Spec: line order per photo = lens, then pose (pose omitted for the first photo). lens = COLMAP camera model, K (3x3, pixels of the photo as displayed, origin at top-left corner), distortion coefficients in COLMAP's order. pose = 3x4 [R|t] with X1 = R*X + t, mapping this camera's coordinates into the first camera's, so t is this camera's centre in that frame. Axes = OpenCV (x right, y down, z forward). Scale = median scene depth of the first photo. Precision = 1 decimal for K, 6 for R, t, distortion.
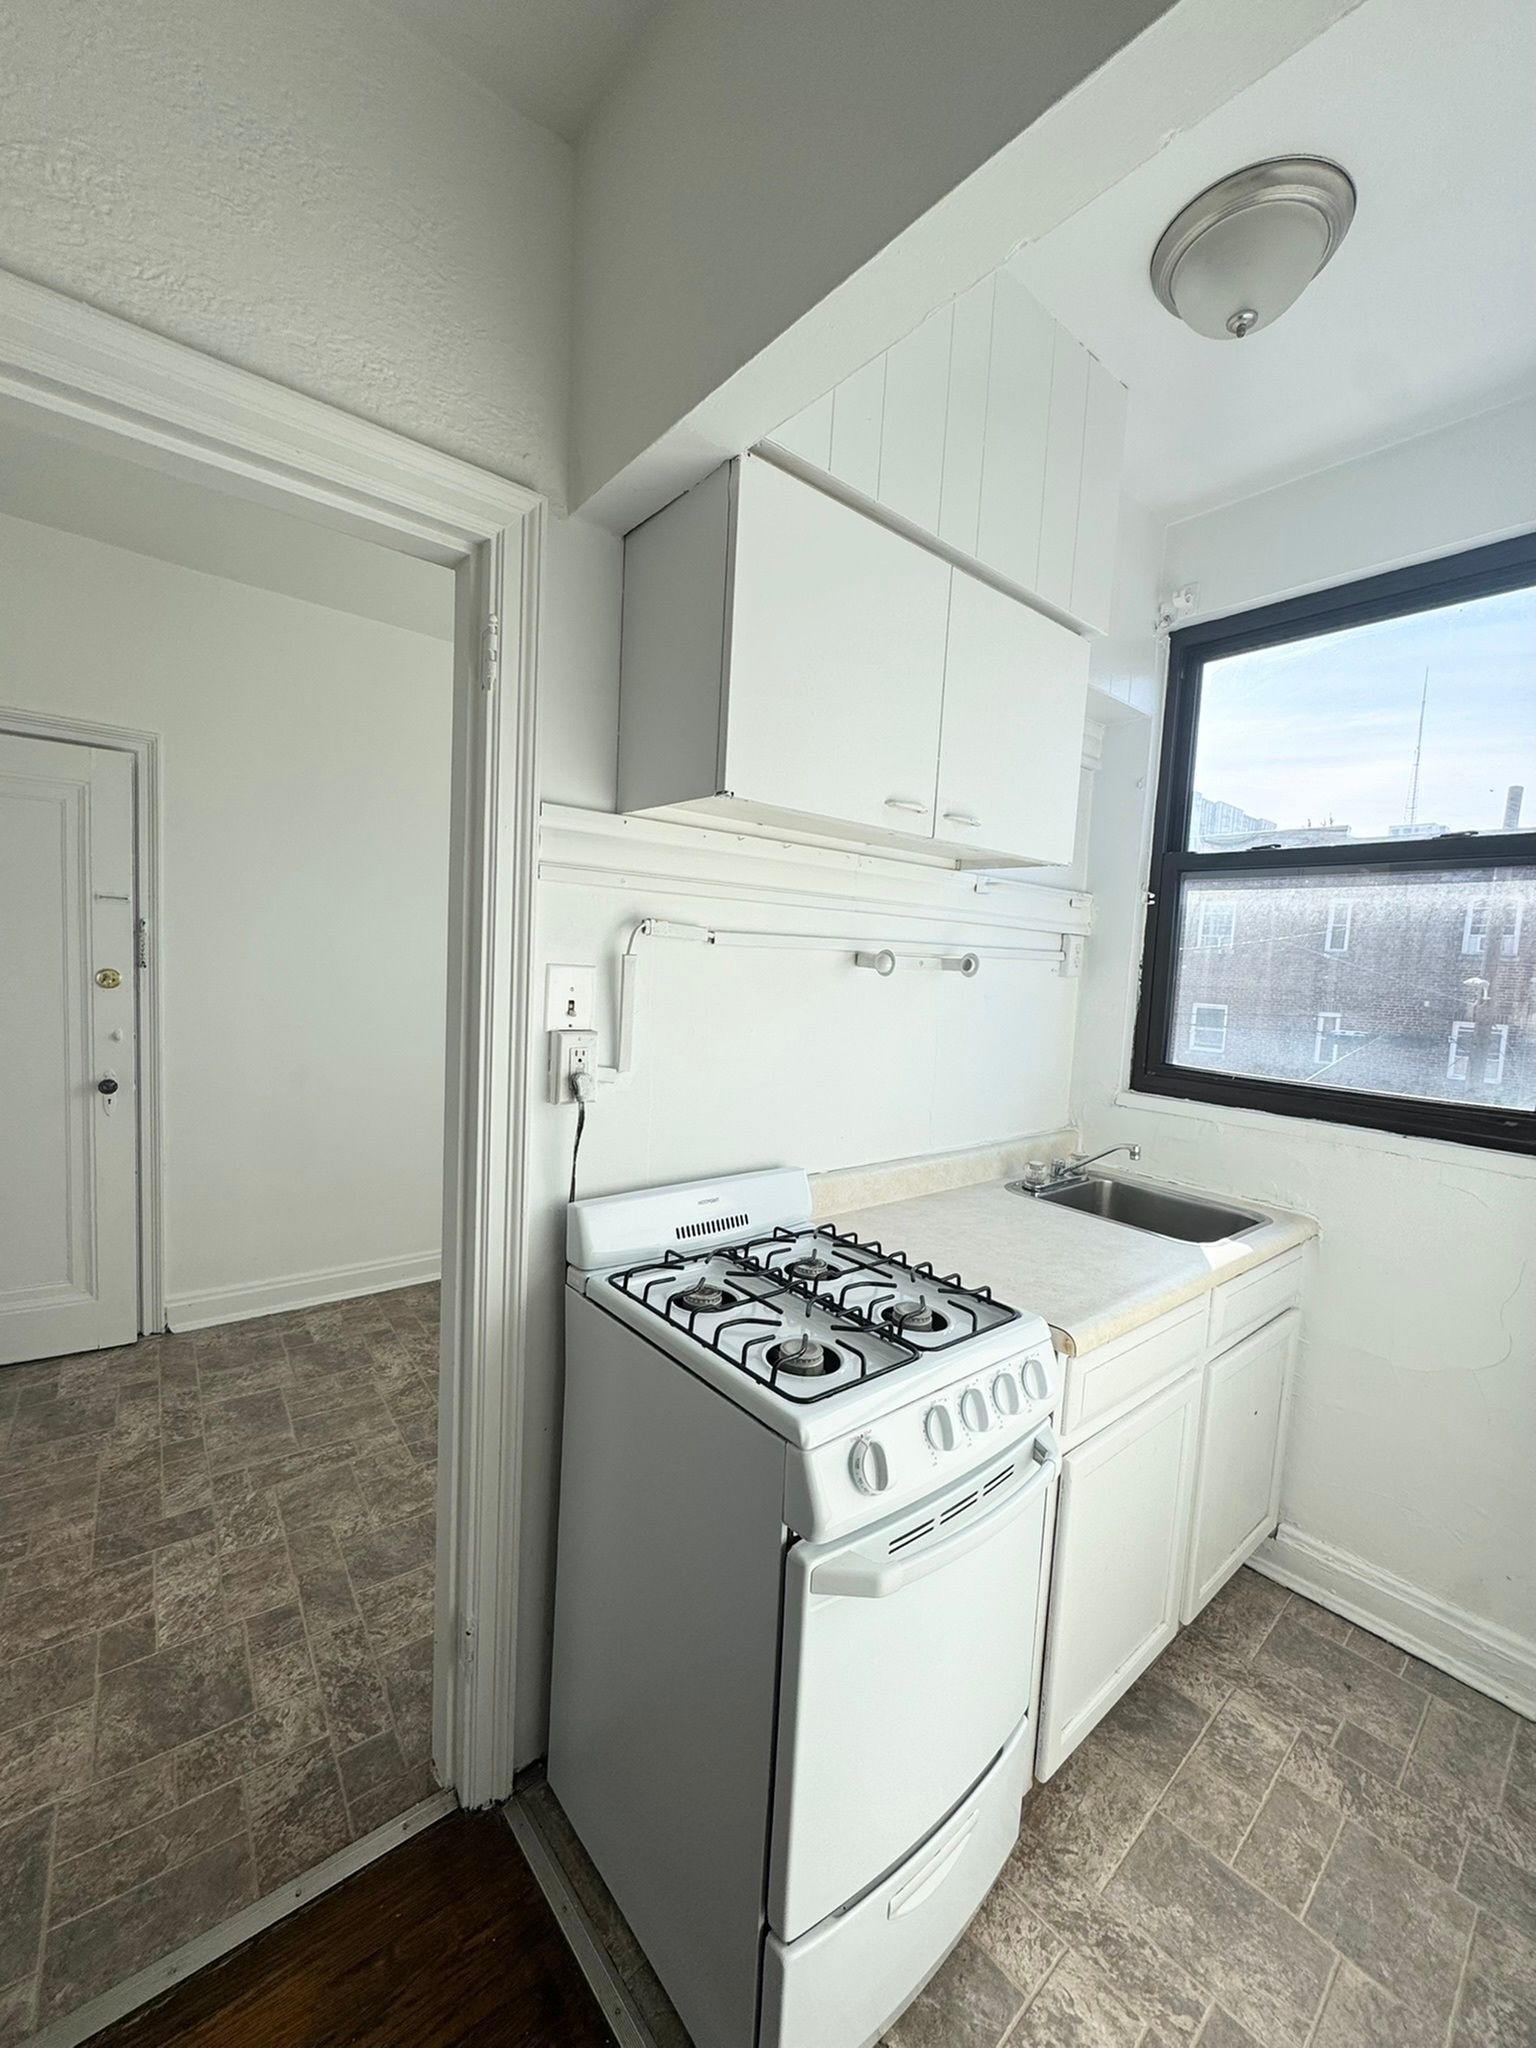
lens RADIAL K [[821.5, 0, 775.0], [0, 821.5, 1025.0], [0, 0, 1]] dist [-0.000472, -0.000073]
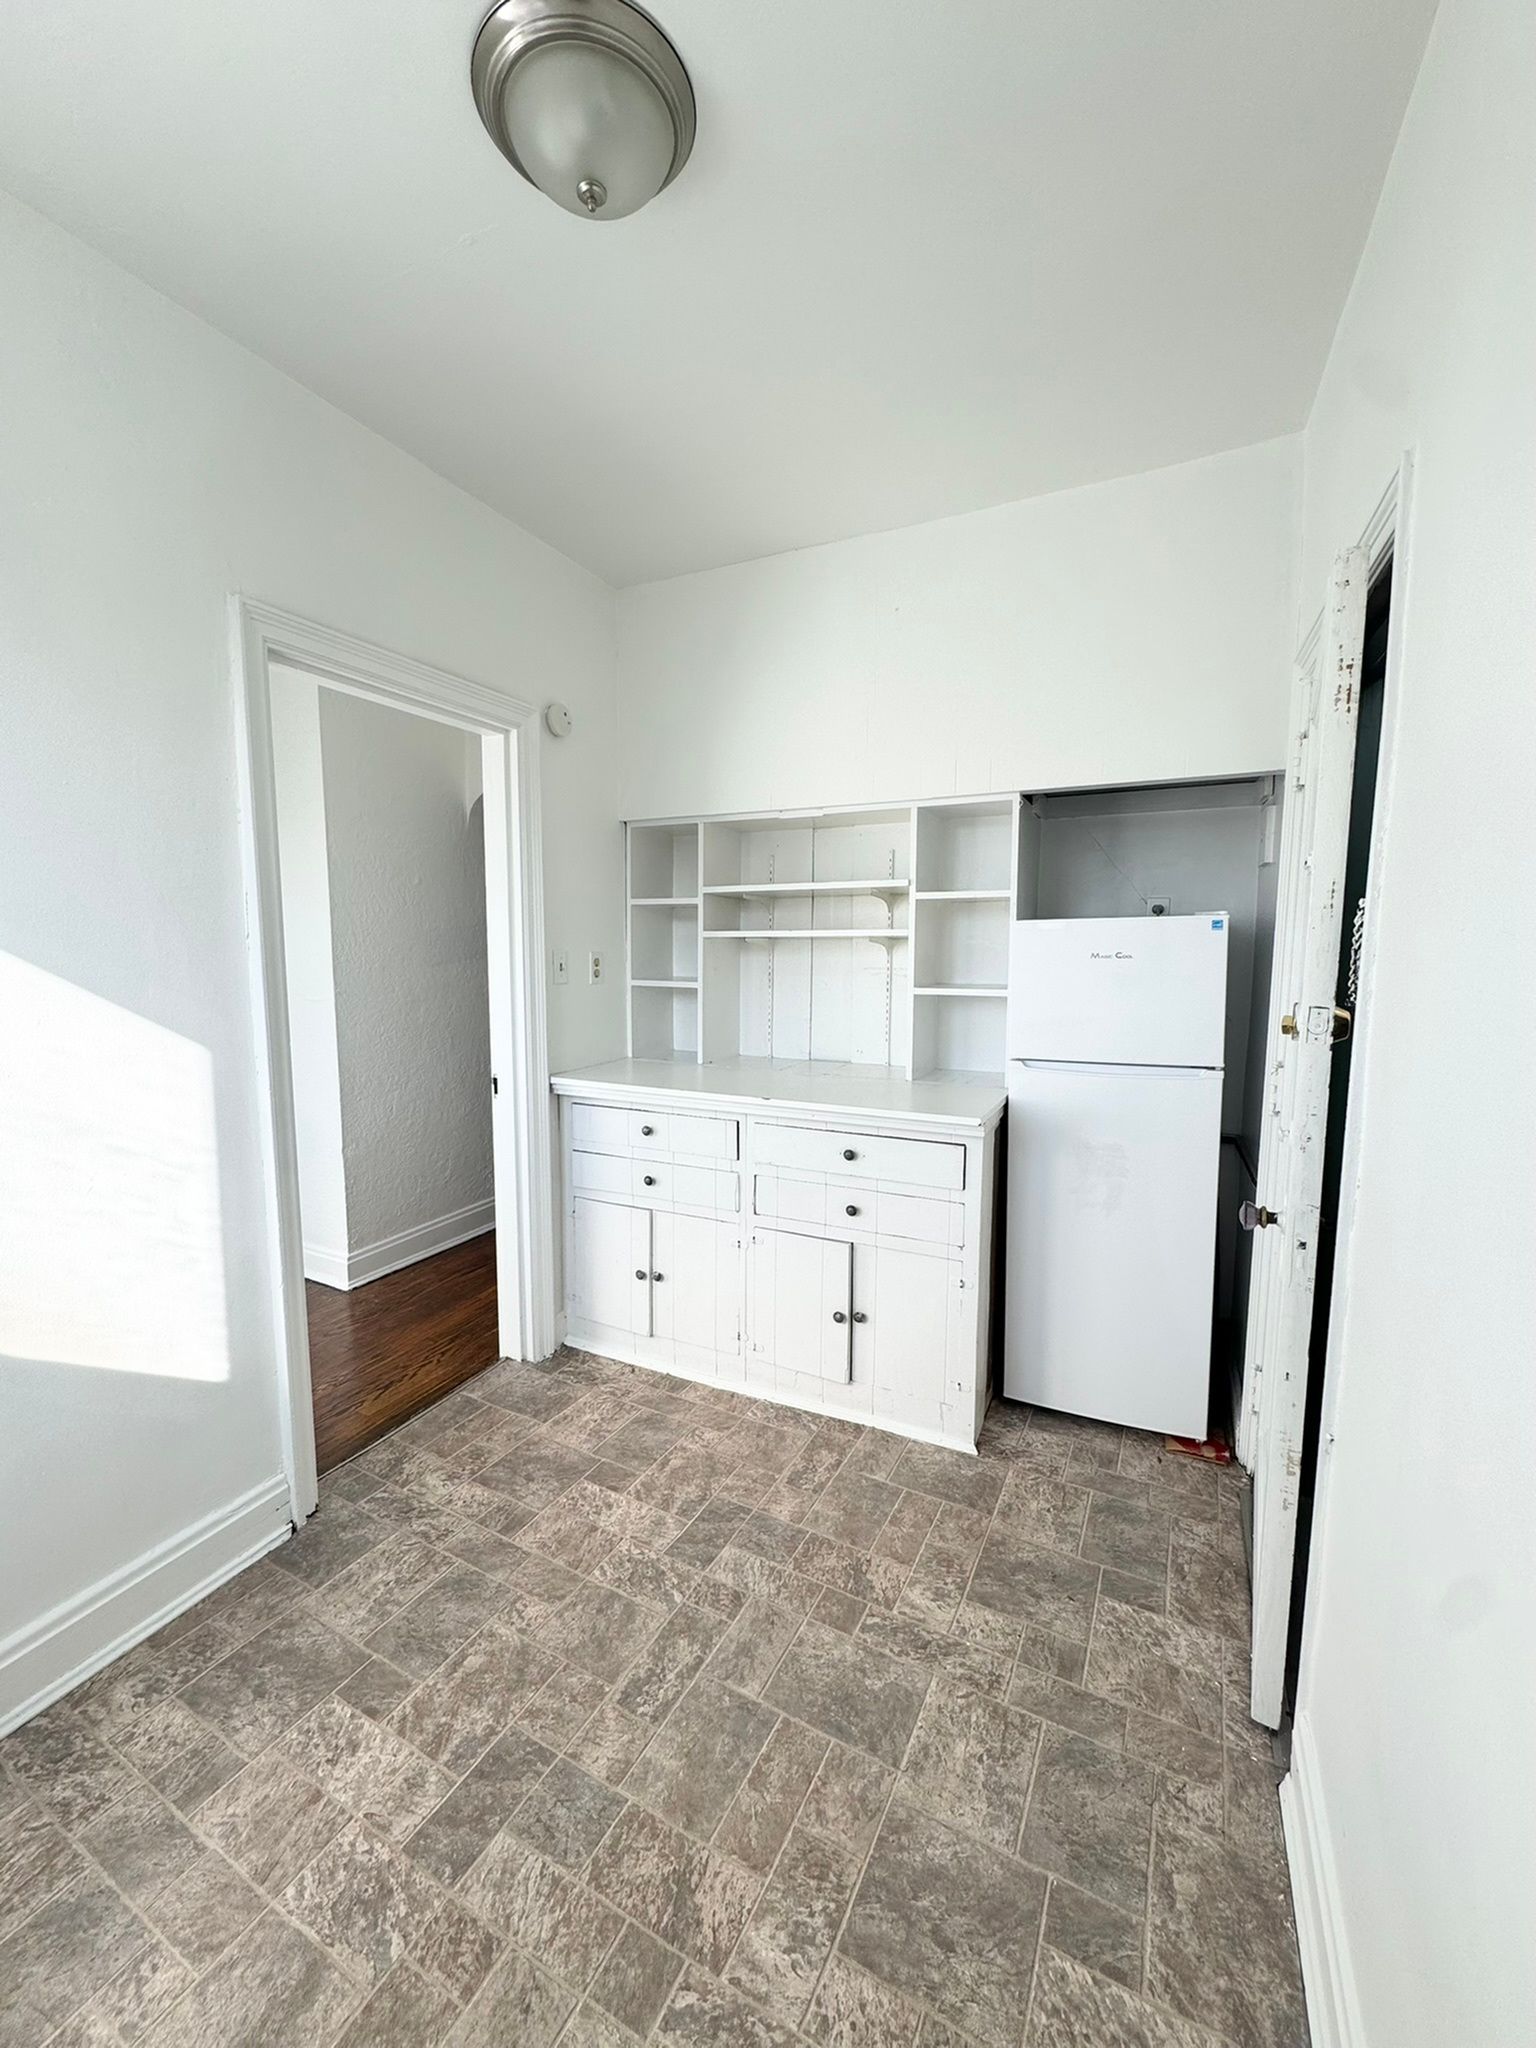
lens RADIAL K [[821.5, 0, 769.1], [0, 821.5, 1023.2], [0, 0, 1]] dist [-0.000472, -0.000073]
pose [[-0.912195, -0.016993, -0.409405, -0.698810], [-0.089443, 0.983304, 0.158473, -0.142522], [0.399876, 0.181177, -0.898484, 1.629505]]
